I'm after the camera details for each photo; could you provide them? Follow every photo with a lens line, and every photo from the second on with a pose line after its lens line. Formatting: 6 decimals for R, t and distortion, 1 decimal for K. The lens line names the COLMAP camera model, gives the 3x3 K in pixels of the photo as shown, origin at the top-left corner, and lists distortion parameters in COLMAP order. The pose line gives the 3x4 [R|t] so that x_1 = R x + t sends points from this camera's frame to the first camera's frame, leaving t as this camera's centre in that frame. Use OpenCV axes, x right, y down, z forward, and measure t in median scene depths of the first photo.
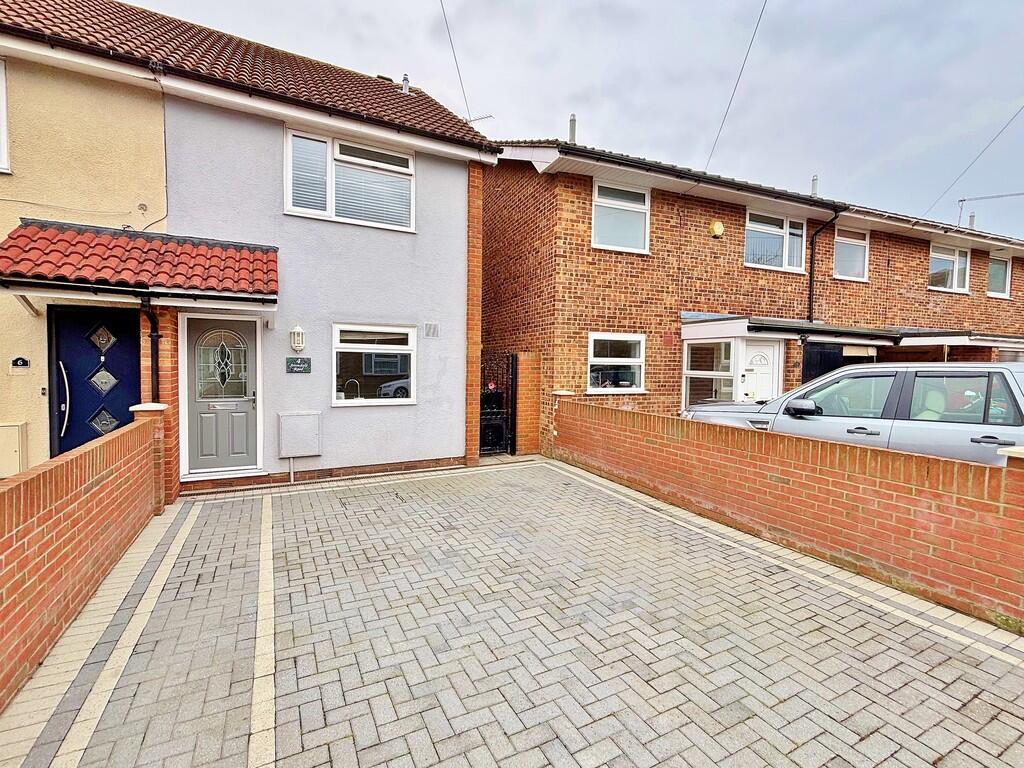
lens RADIAL K [[440.2, 0, 494.5], [0, 440.2, 379.4], [0, 0, 1]] dist [0.009558, -0.006013]
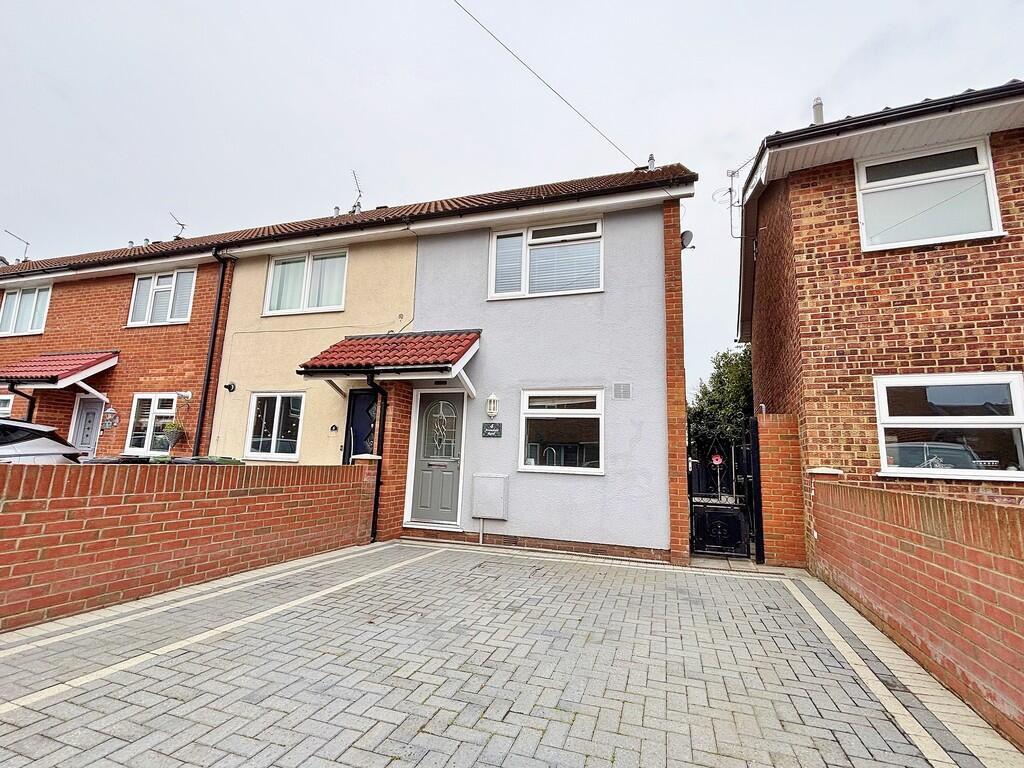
lens RADIAL K [[440.2, 0, 494.5], [0, 440.2, 379.4], [0, 0, 1]] dist [0.009558, -0.006013]
pose [[0.732969, -0.101827, -0.672597, 0.277737], [-0.047190, 0.978740, -0.199602, 0.056619], [0.678623, 0.178042, 0.712581, 0.205093]]
